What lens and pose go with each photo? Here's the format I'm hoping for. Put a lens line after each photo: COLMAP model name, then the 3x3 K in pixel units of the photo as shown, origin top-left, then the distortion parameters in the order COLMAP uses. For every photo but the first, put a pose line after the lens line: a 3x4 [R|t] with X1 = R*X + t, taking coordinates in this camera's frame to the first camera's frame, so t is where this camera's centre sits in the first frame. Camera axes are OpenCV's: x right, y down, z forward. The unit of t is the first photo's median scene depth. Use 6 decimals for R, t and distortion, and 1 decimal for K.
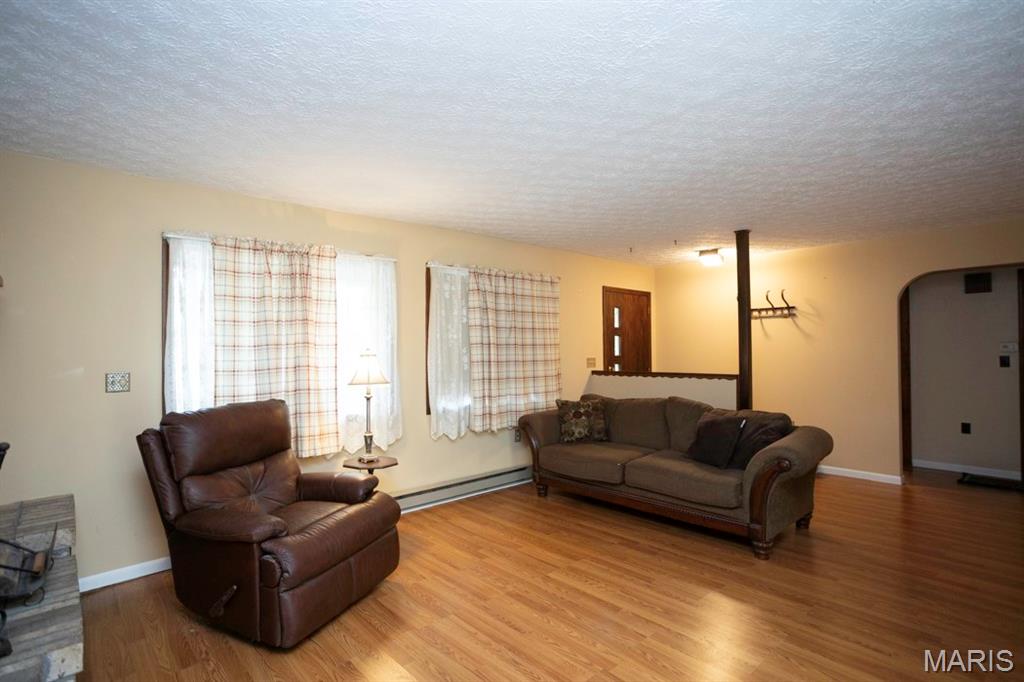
lens RADIAL K [[508.0, 0, 503.3], [0, 508.0, 348.2], [0, 0, 1]] dist [-0.042952, 0.020351]
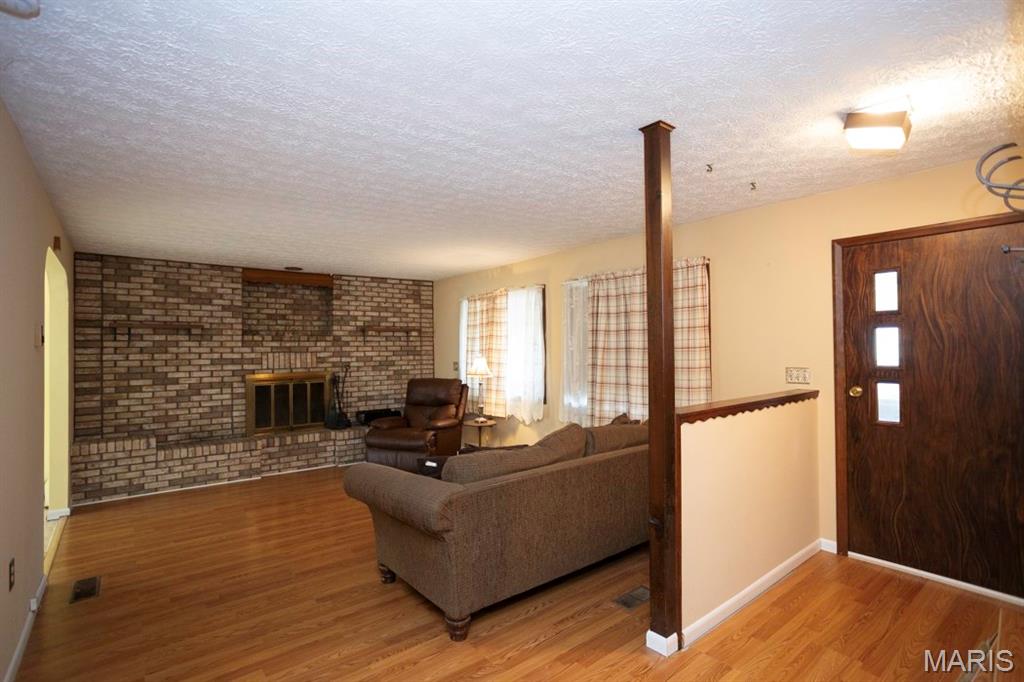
lens RADIAL K [[496.6, 0, 507.2], [0, 496.6, 341.9], [0, 0, 1]] dist [-0.050528, 0.030581]
pose [[-0.059305, -0.007189, -0.998214, 0.995889], [0.013990, 0.999870, -0.008032, -0.015178], [0.998142, -0.014441, -0.059197, 0.890613]]
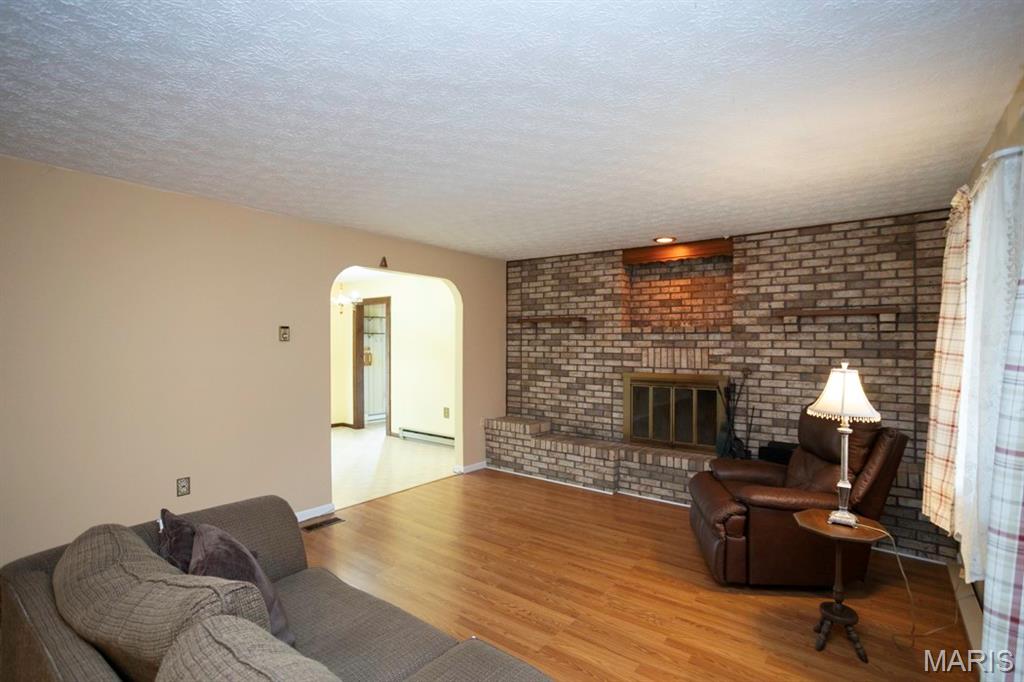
lens RADIAL K [[496.6, 0, 508.5], [0, 496.6, 342.0], [0, 0, 1]] dist [-0.050528, 0.030581]
pose [[-0.984285, 0.003937, -0.176544, 0.227550], [0.003877, 0.999992, 0.000682, -0.019909], [0.176545, -0.000013, -0.984293, 1.189101]]
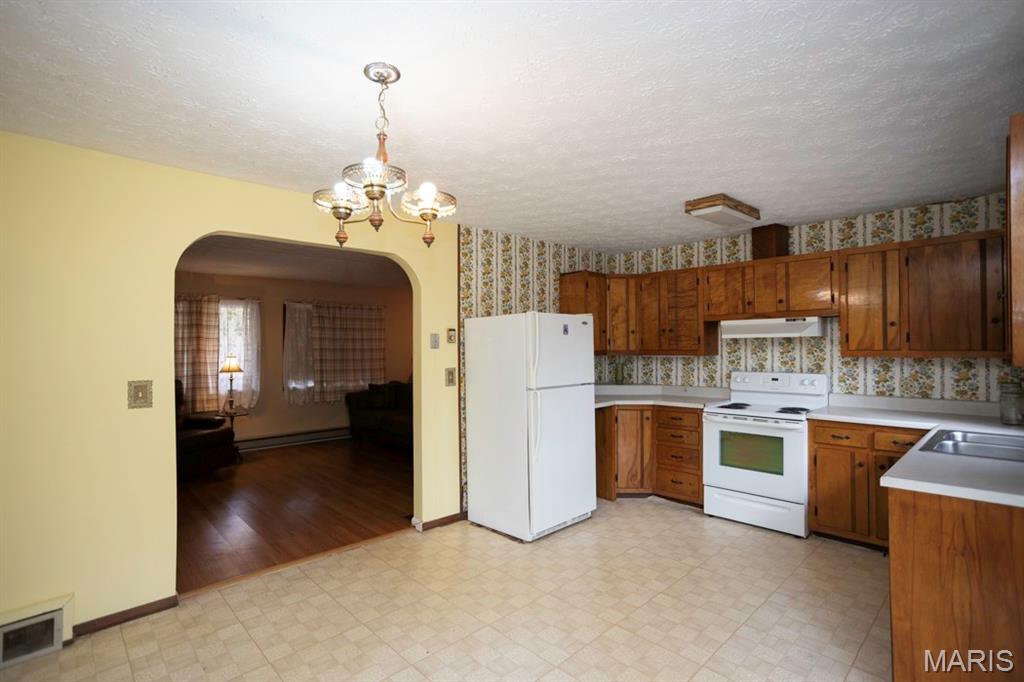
lens RADIAL K [[496.6, 0, 507.2], [0, 496.6, 342.8], [0, 0, 1]] dist [-0.050528, 0.030581]
pose [[0.999536, 0.000393, 0.030441, 0.518975], [-0.000141, 0.999966, -0.008294, -0.016440], [-0.030443, 0.008286, 0.999502, -0.623788]]
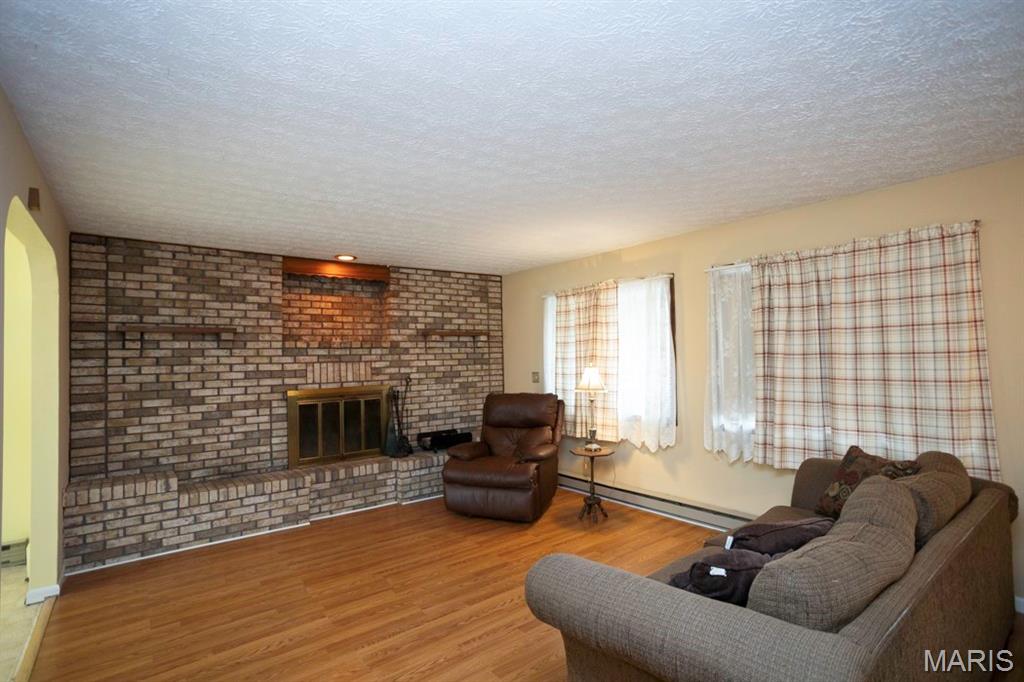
lens RADIAL K [[496.6, 0, 508.8], [0, 496.6, 342.4], [0, 0, 1]] dist [-0.050528, 0.030581]
pose [[-0.065960, -0.018414, -0.997652, 0.746995], [0.021865, 0.999563, -0.019894, -0.019385], [0.997583, -0.023126, -0.065528, 0.661515]]
